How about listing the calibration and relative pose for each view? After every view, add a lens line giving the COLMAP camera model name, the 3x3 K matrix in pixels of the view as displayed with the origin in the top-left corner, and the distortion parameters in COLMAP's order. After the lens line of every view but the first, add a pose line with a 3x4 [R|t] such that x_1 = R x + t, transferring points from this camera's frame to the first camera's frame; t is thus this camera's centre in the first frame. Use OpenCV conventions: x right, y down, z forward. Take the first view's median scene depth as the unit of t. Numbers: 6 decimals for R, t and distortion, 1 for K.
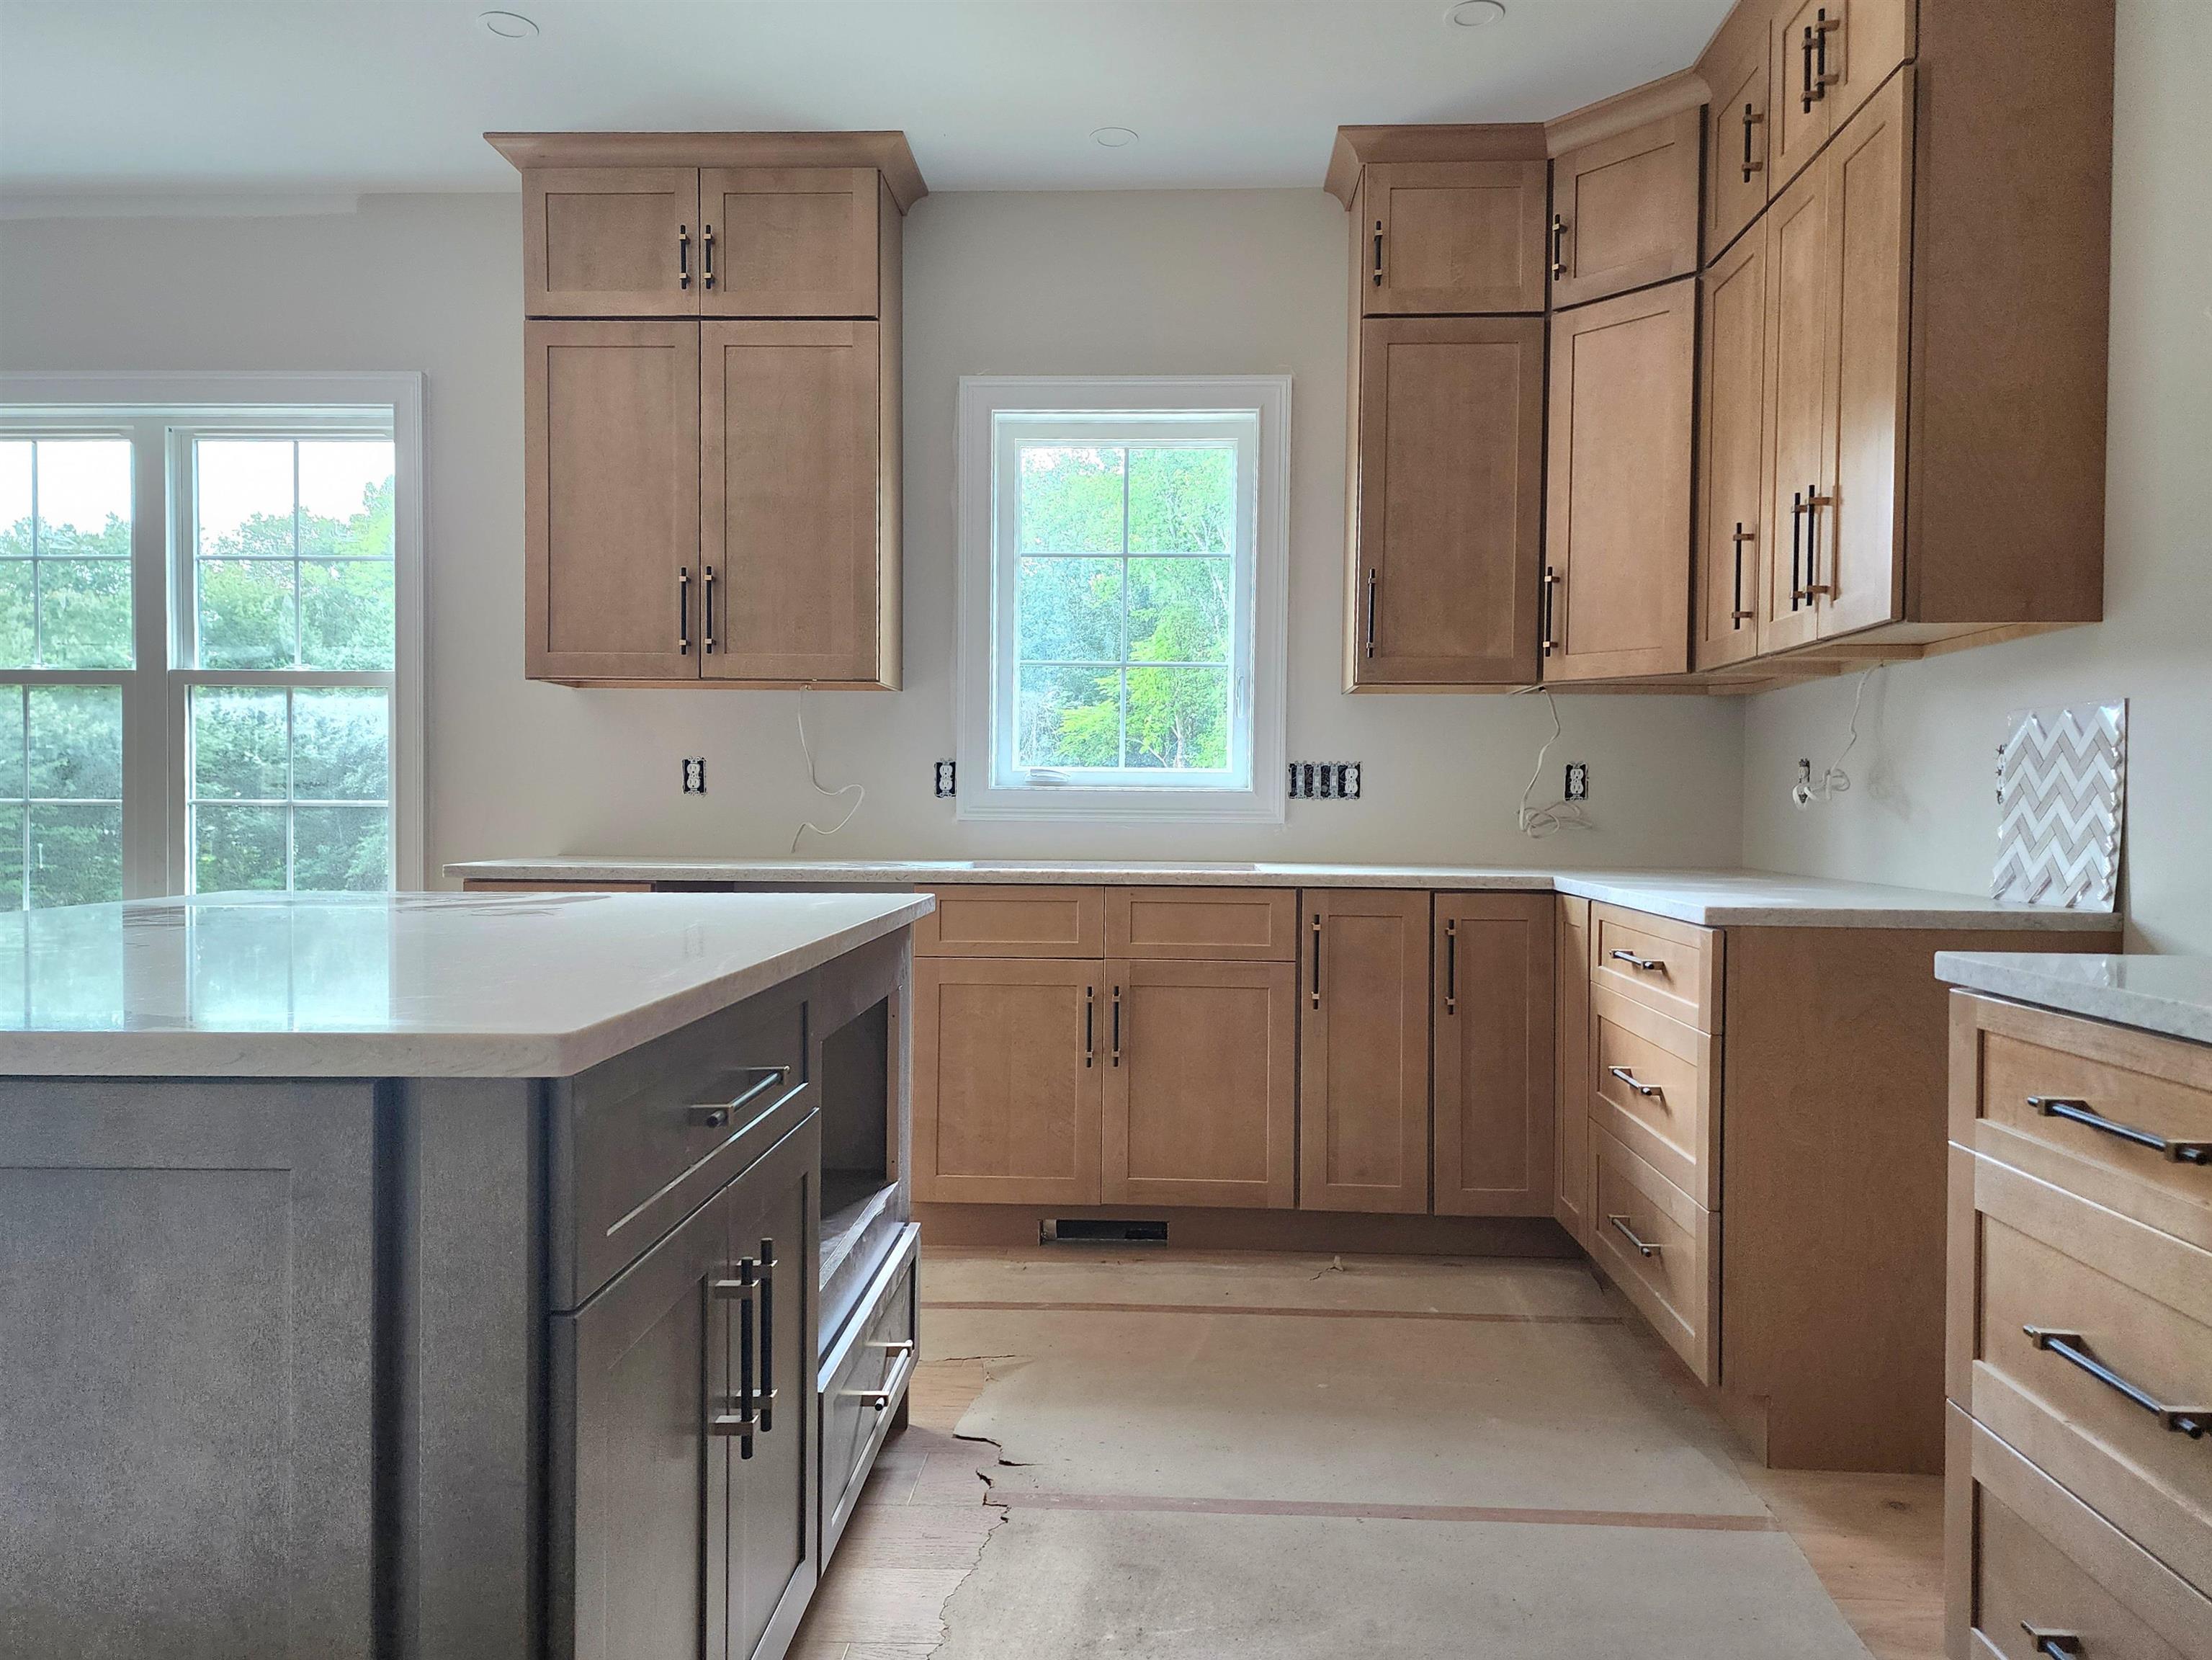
lens RADIAL K [[1477.3, 0, 1124.7], [0, 1477.3, 838.8], [0, 0, 1]] dist [0.017378, -0.011131]
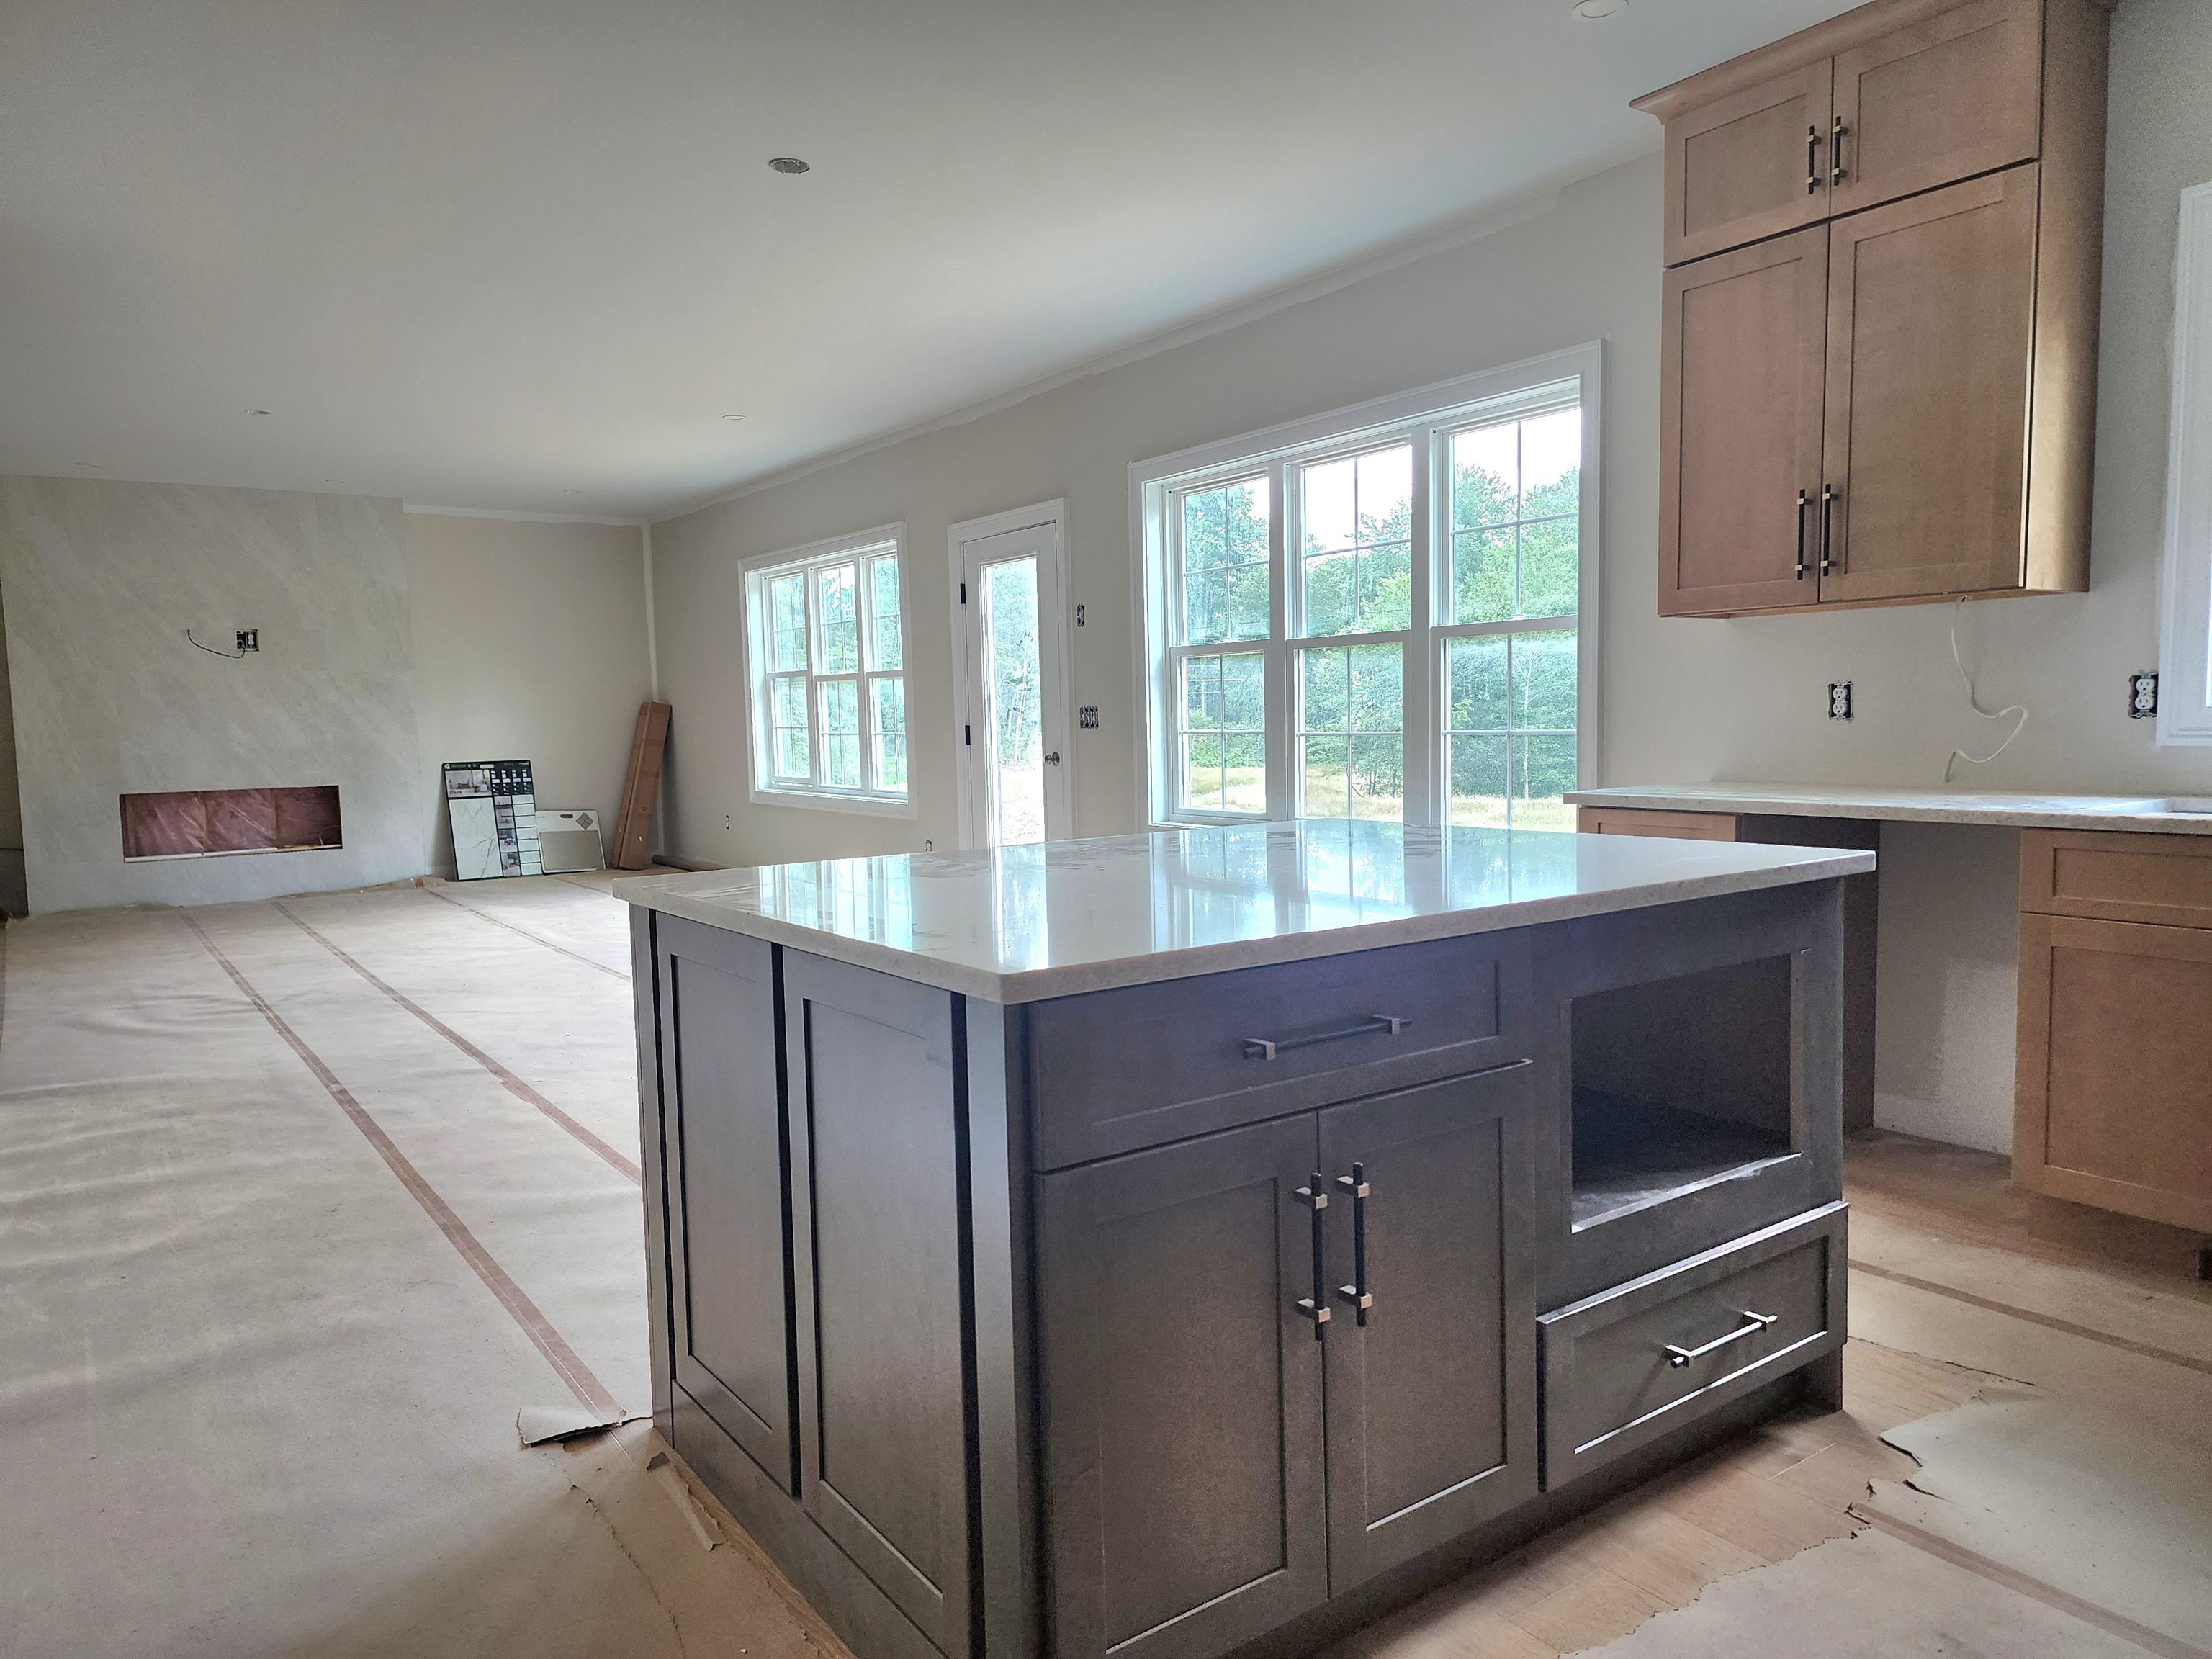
lens RADIAL K [[1477.1, 0, 1140.1], [0, 1477.1, 825.8], [0, 0, 1]] dist [0.017378, -0.011131]
pose [[0.598423, 0.040438, -0.800159, 0.223892], [0.012699, 0.998121, 0.059940, -0.026534], [0.801079, -0.046031, 0.596786, 0.061892]]
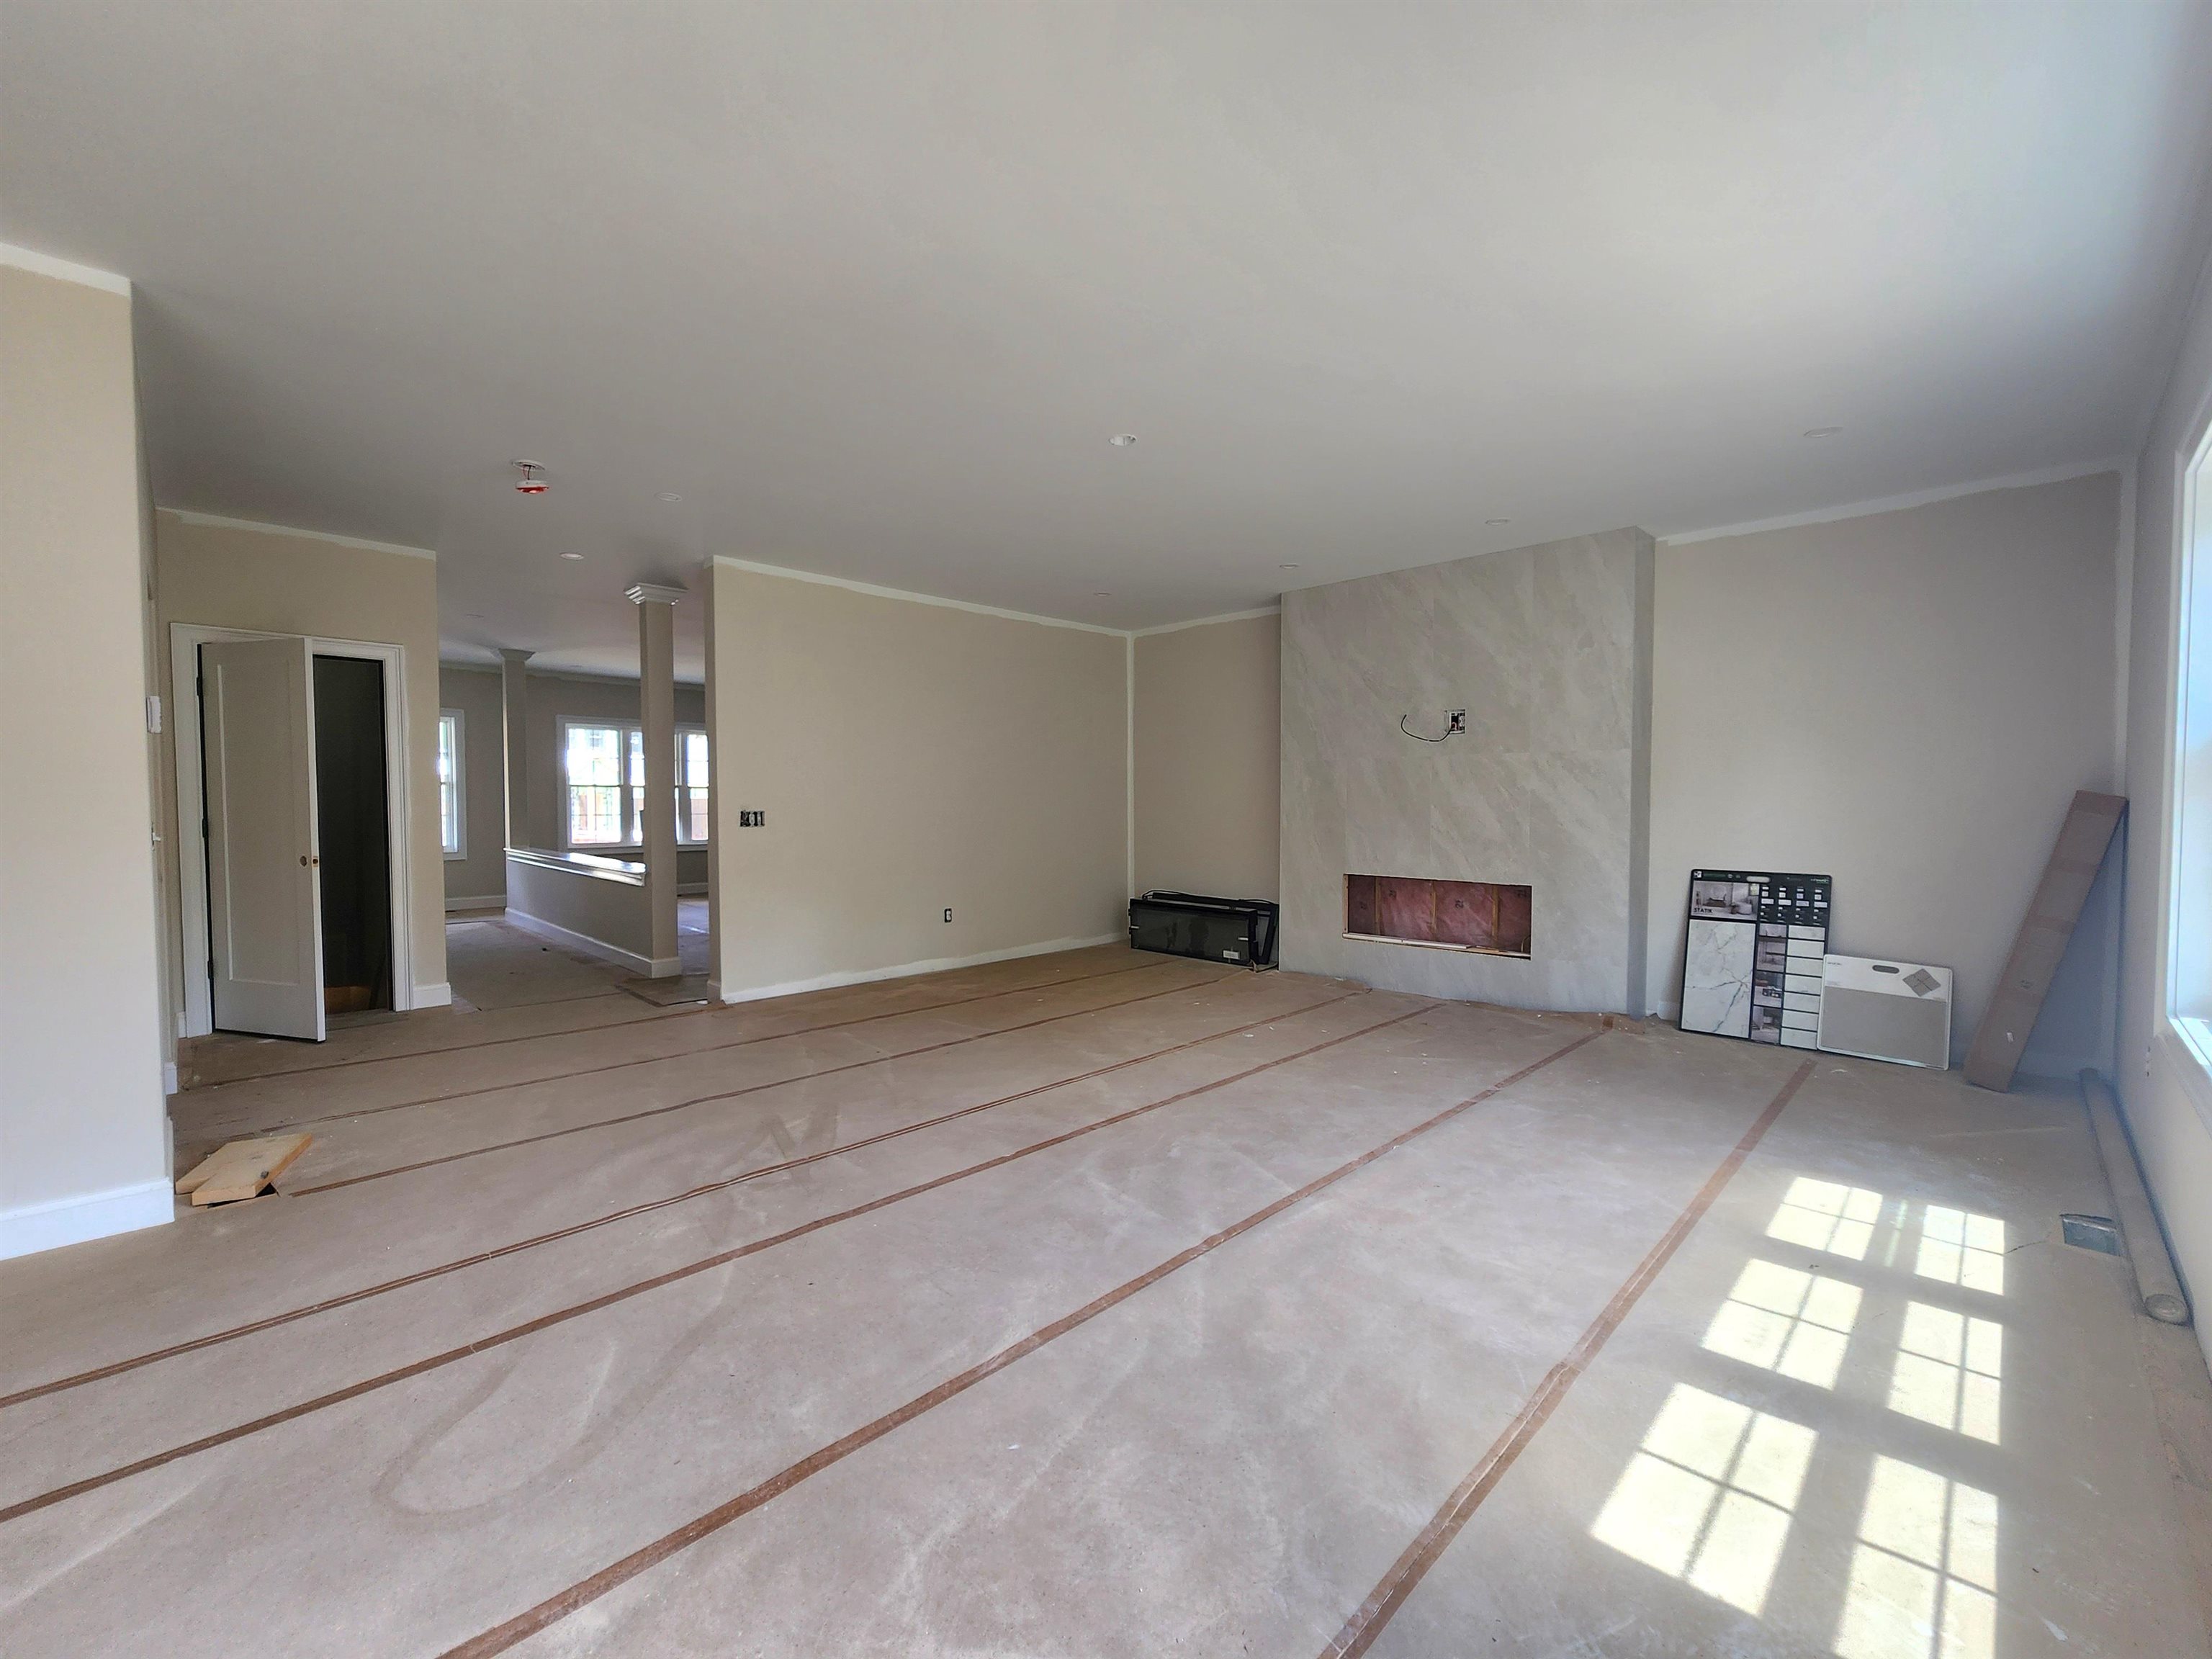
lens RADIAL K [[916.0, 0, 1113.5], [0, 916.0, 836.4], [0, 0, 1]] dist [-0.000057, 0.000822]
pose [[-0.690255, 0.020223, -0.723283, -3.135218], [-0.019710, 0.998713, 0.046734, -0.156877], [0.723298, 0.046514, -0.688968, 2.099456]]
